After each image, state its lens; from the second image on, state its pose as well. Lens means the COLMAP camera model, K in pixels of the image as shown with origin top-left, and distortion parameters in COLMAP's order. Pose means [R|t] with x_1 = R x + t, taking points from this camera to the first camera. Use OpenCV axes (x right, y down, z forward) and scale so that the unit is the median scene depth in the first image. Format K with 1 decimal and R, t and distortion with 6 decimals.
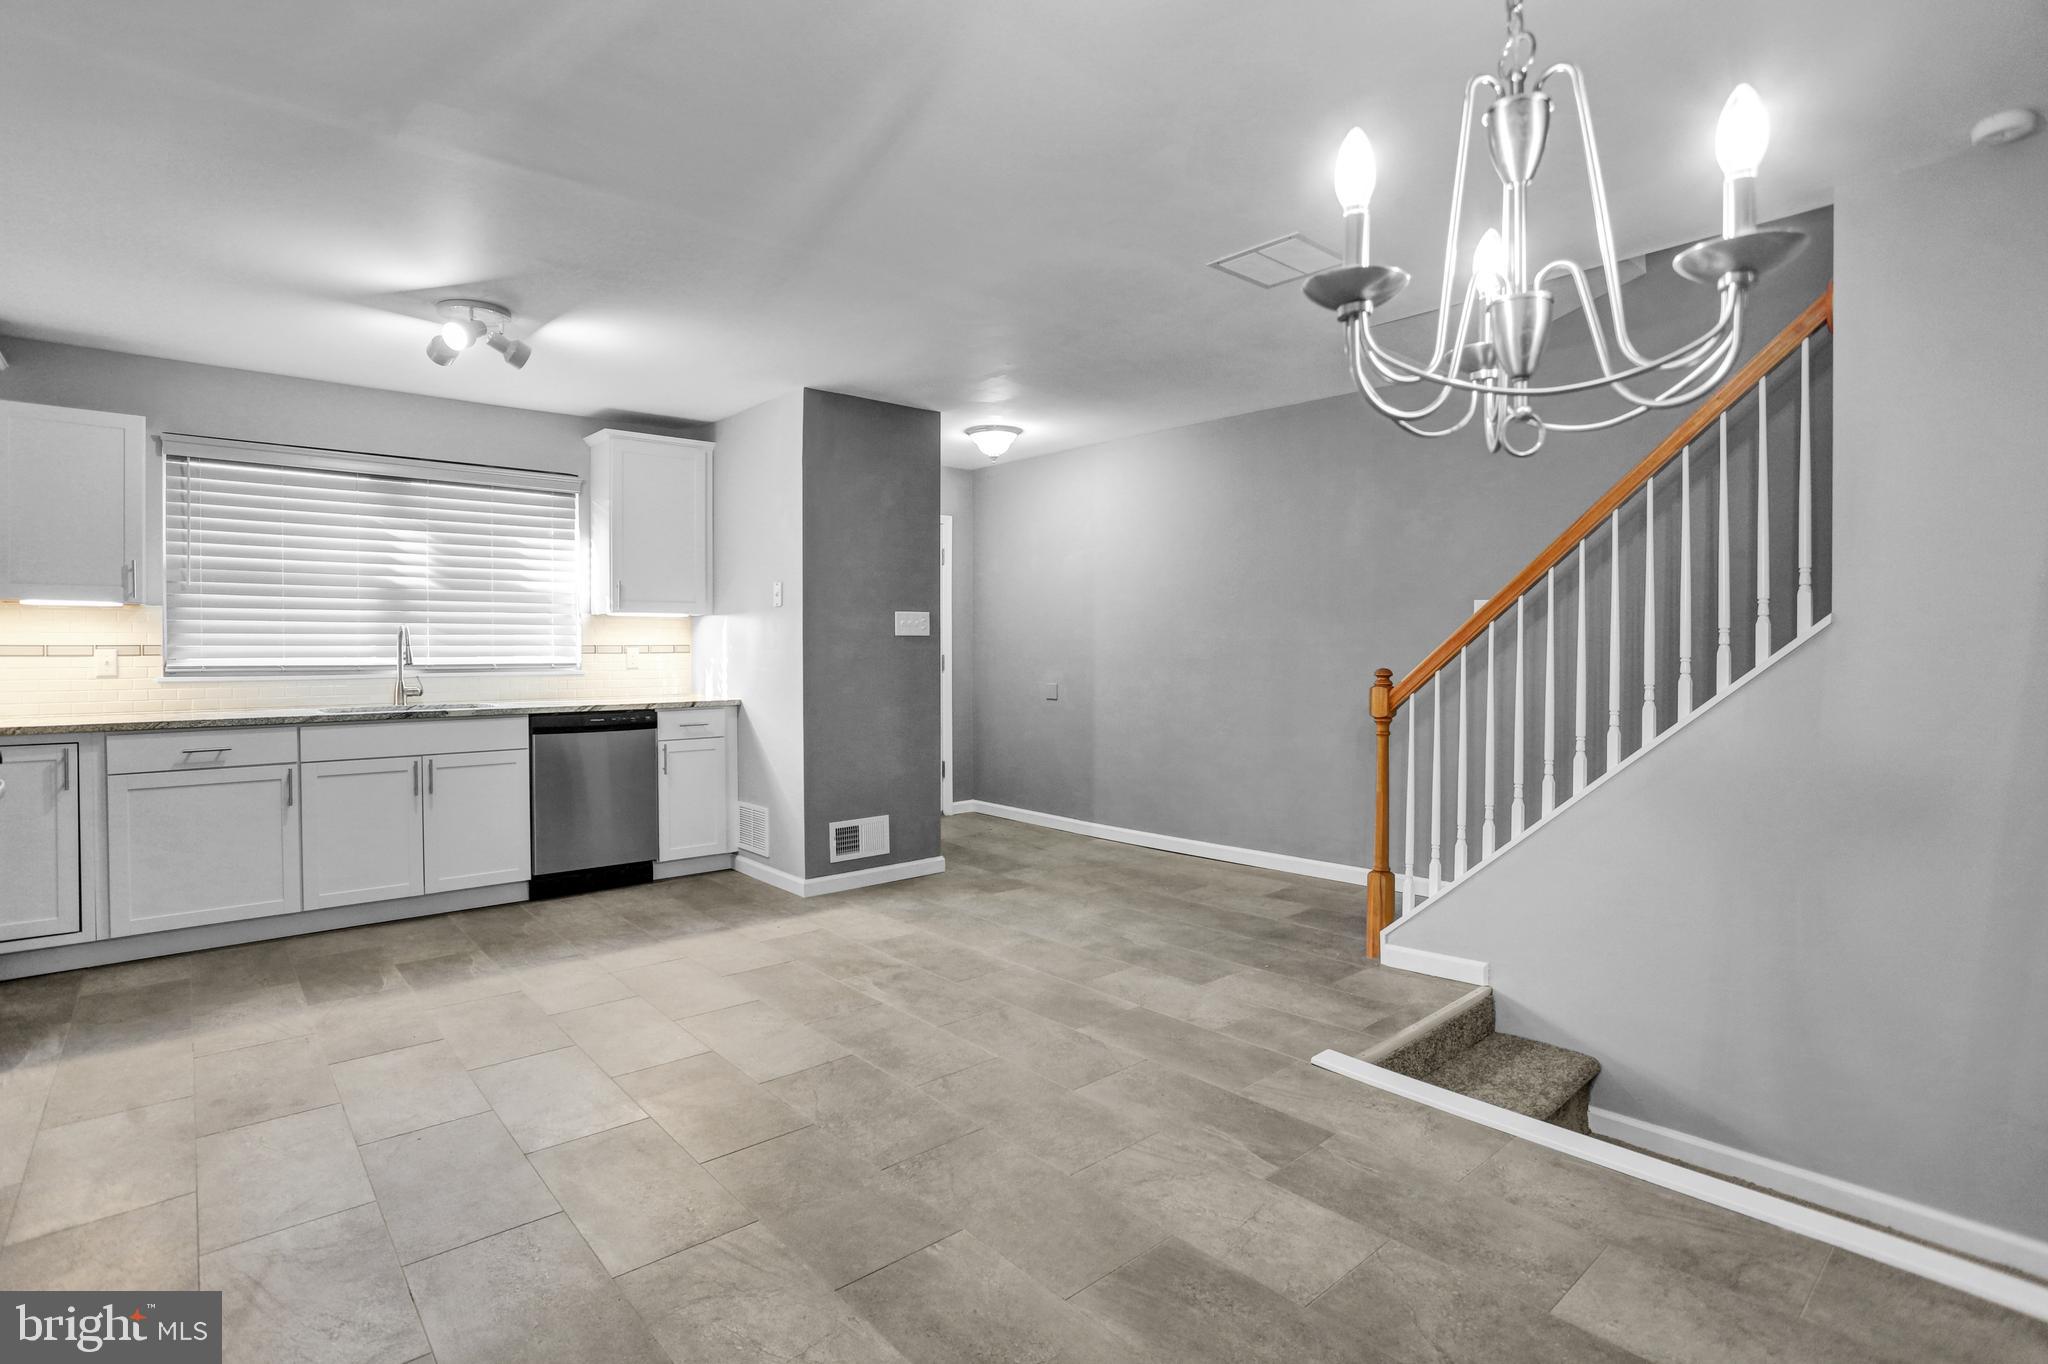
lens RADIAL K [[1005.4, 0, 1019.0], [0, 1005.4, 677.3], [0, 0, 1]] dist [-0.080390, 0.032150]
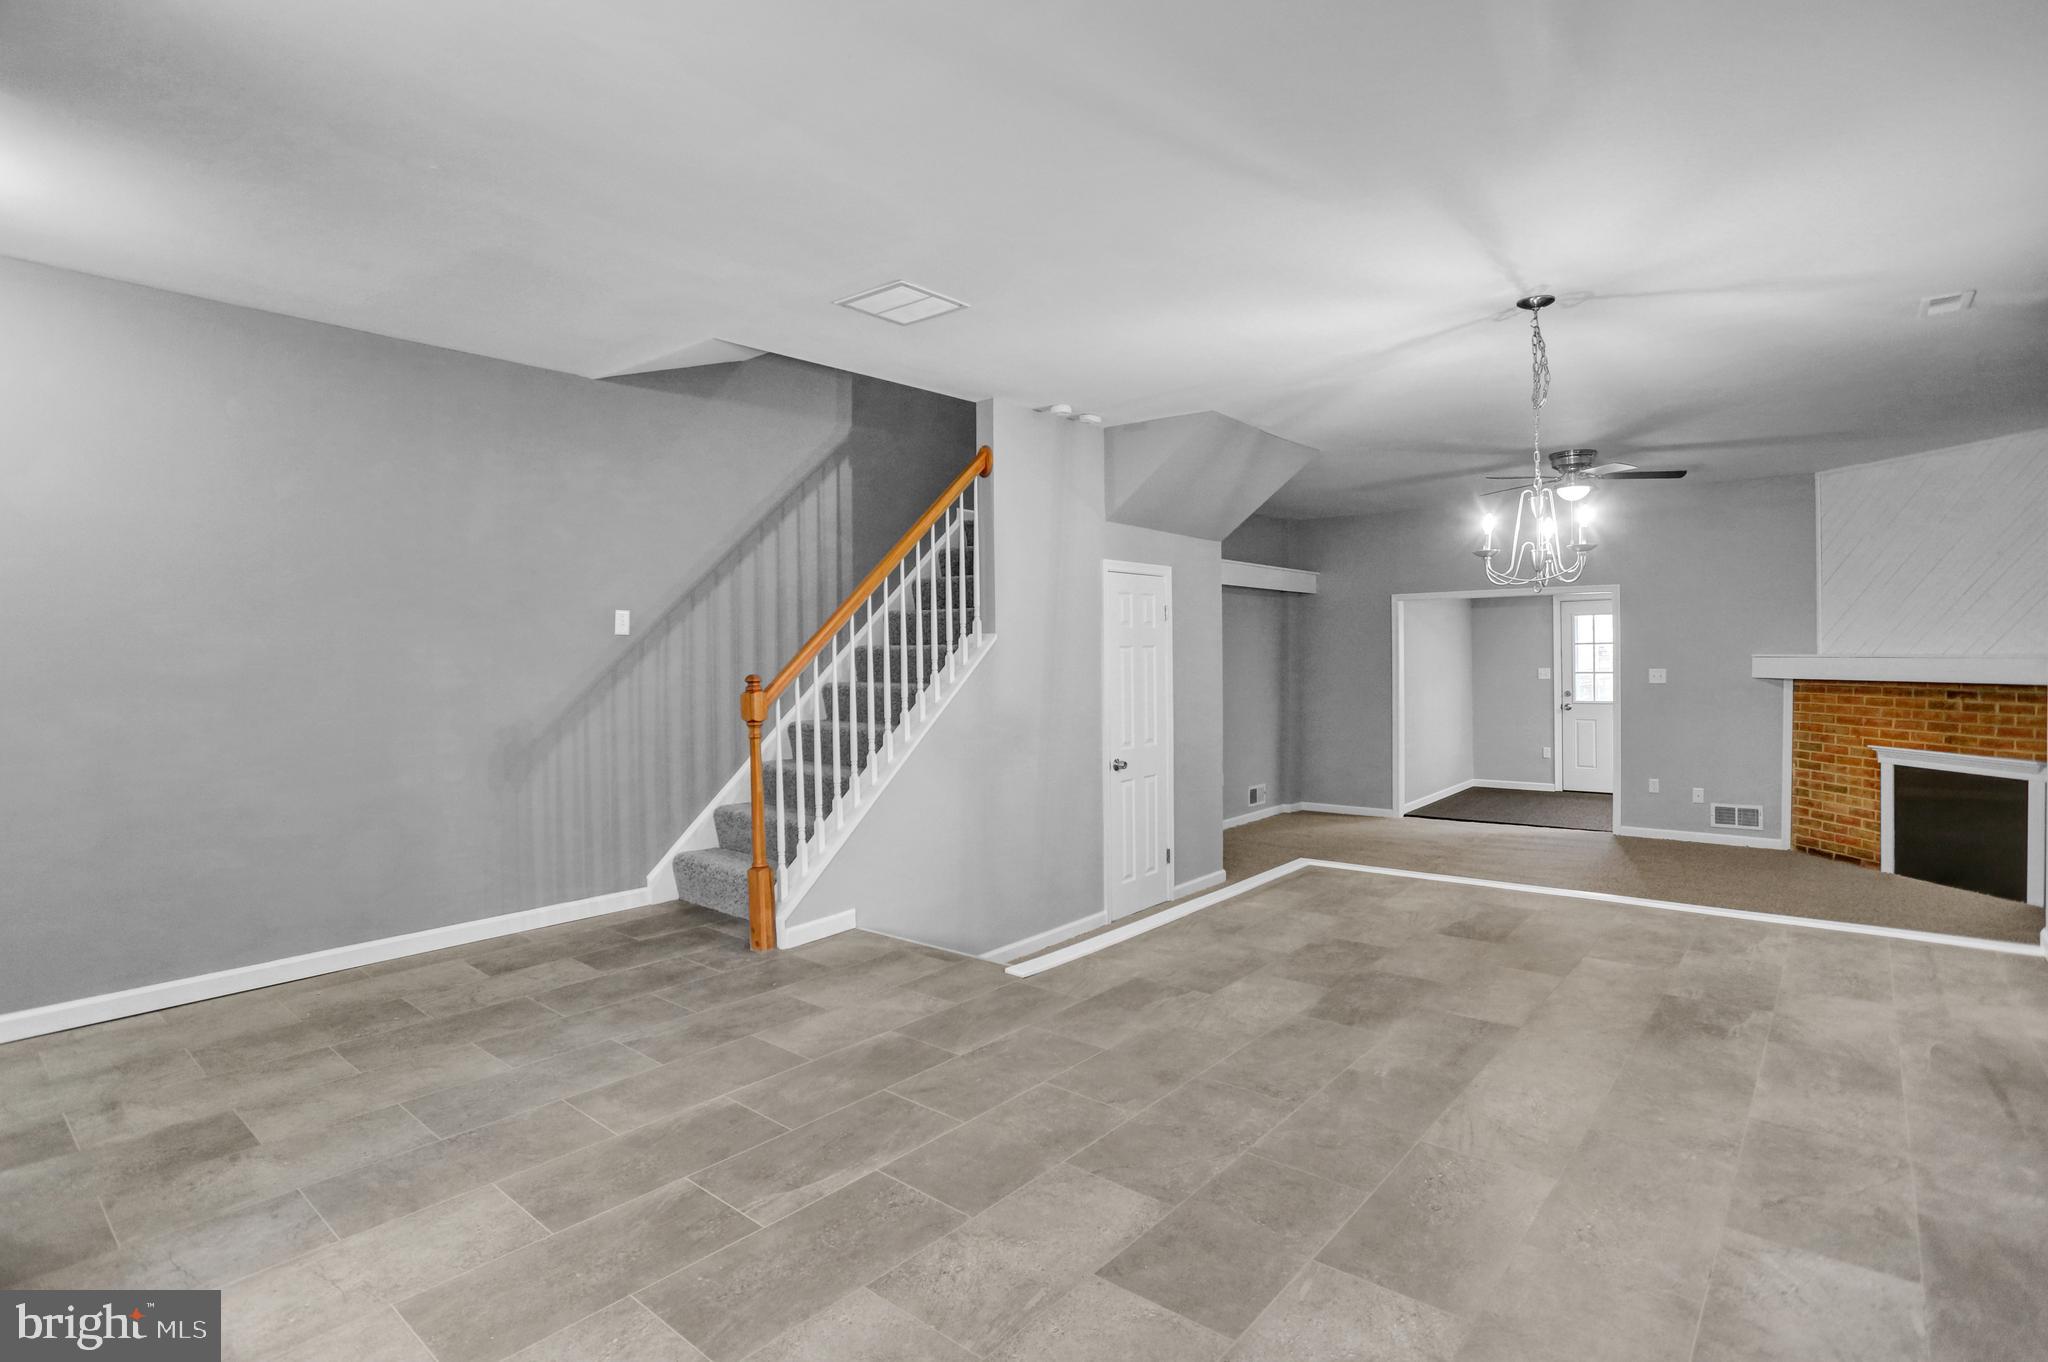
lens RADIAL K [[1020.9, 0, 1004.3], [0, 1020.9, 664.4], [0, 0, 1]] dist [-0.058160, 0.026362]
pose [[-0.148030, -0.004512, 0.988973, -0.704704], [0.038321, 0.999212, 0.010294, -0.020899], [-0.988240, 0.039422, -0.147740, 0.847463]]
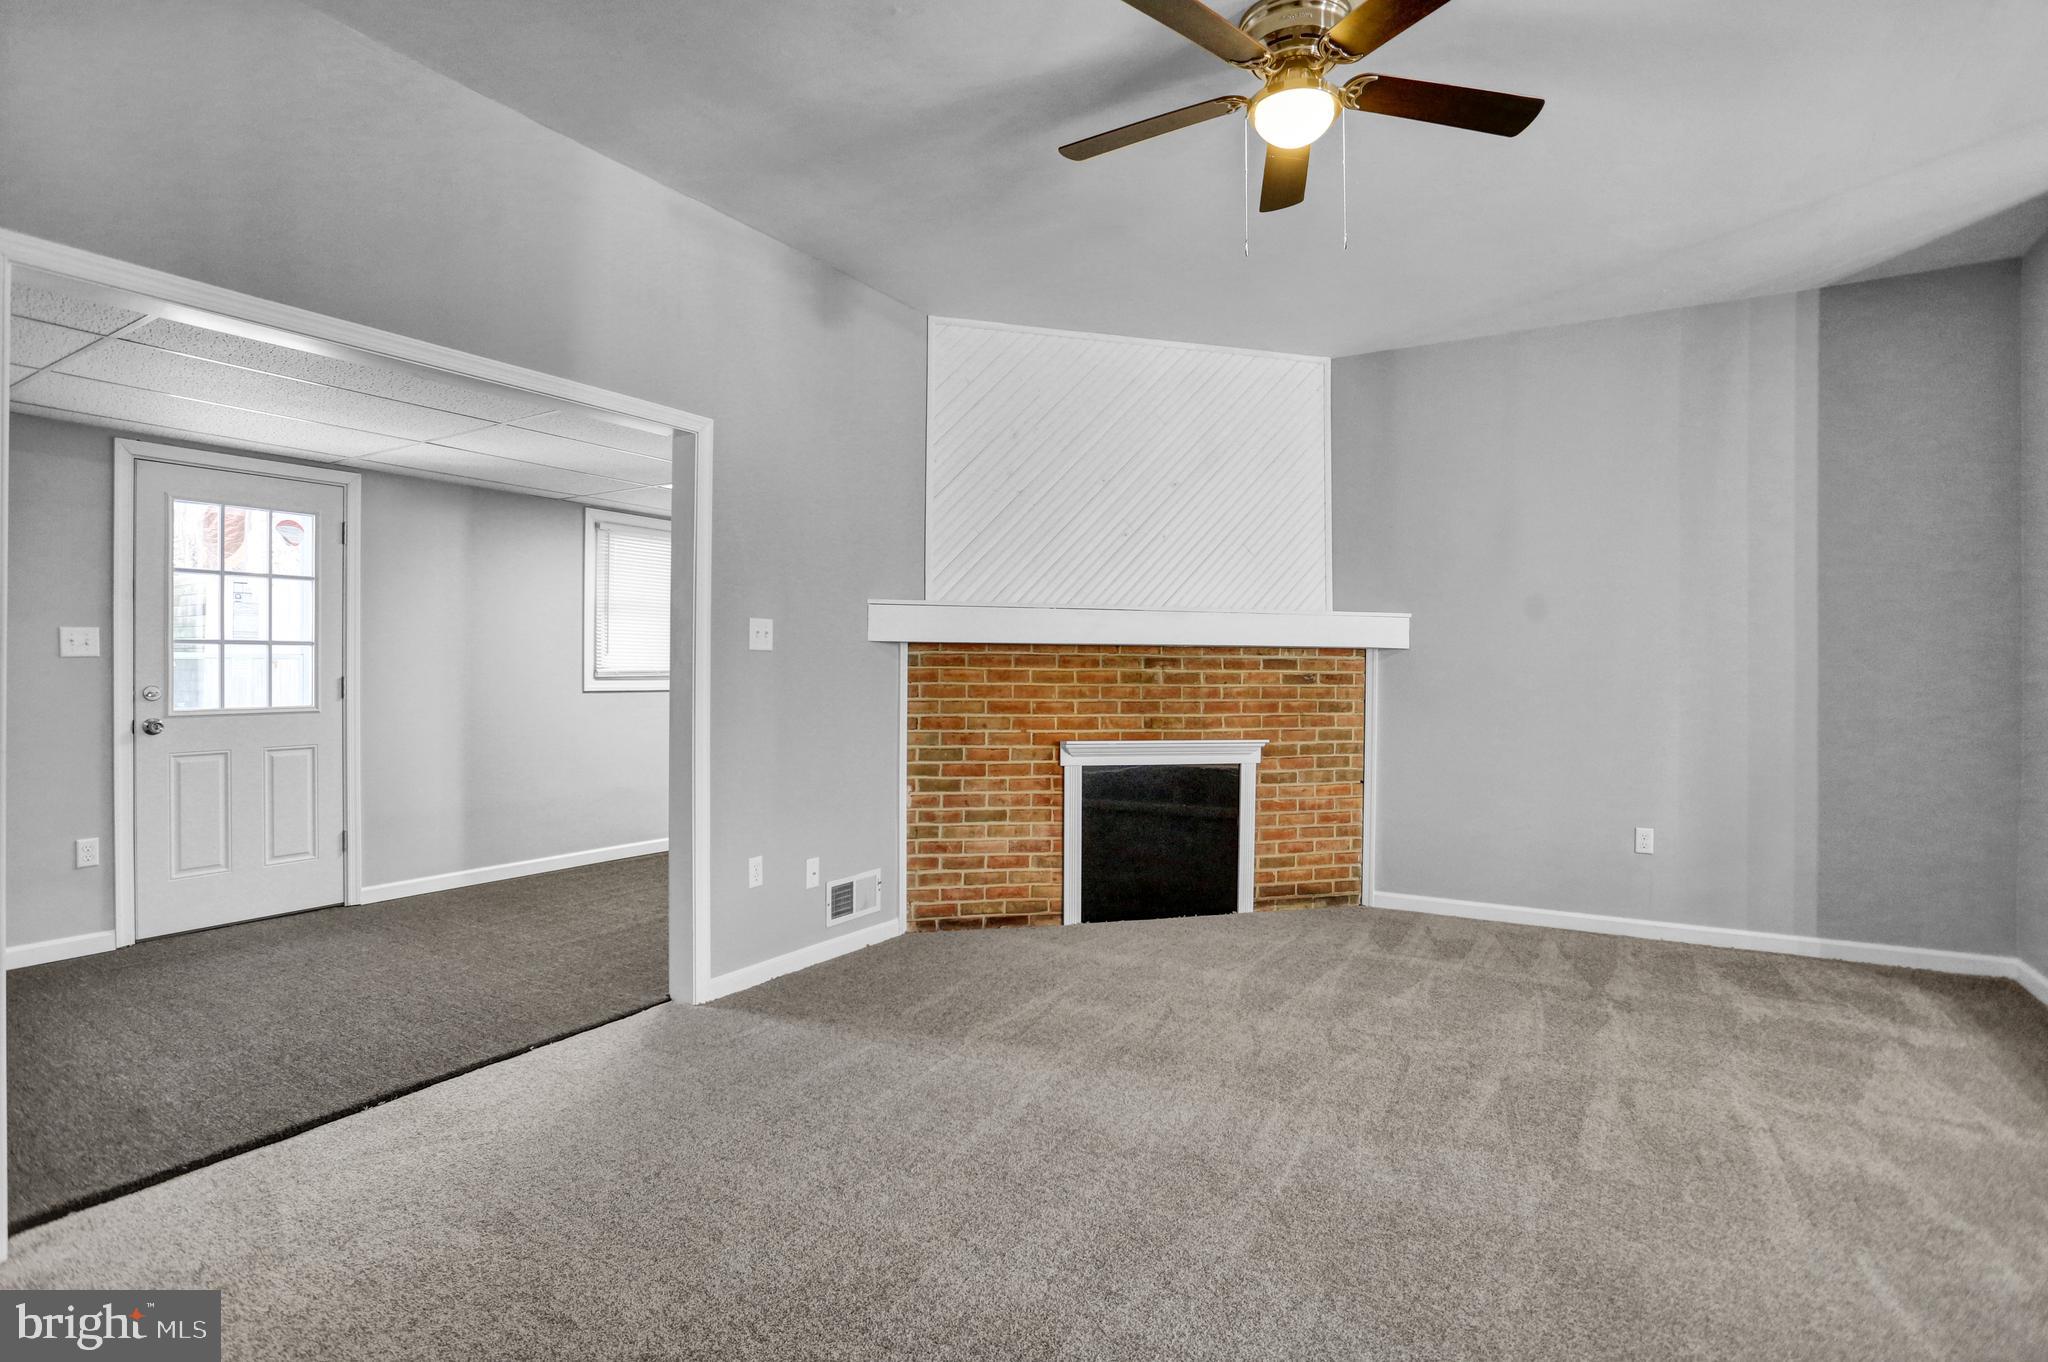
lens RADIAL K [[980.4, 0, 1005.4], [0, 980.4, 672.0], [0, 0, 1]] dist [-0.075113, 0.028213]
pose [[-0.955349, -0.000909, -0.295478, 1.153911], [-0.010322, 0.999488, 0.030299, 0.079585], [0.295299, 0.031996, -0.954869, 0.183413]]
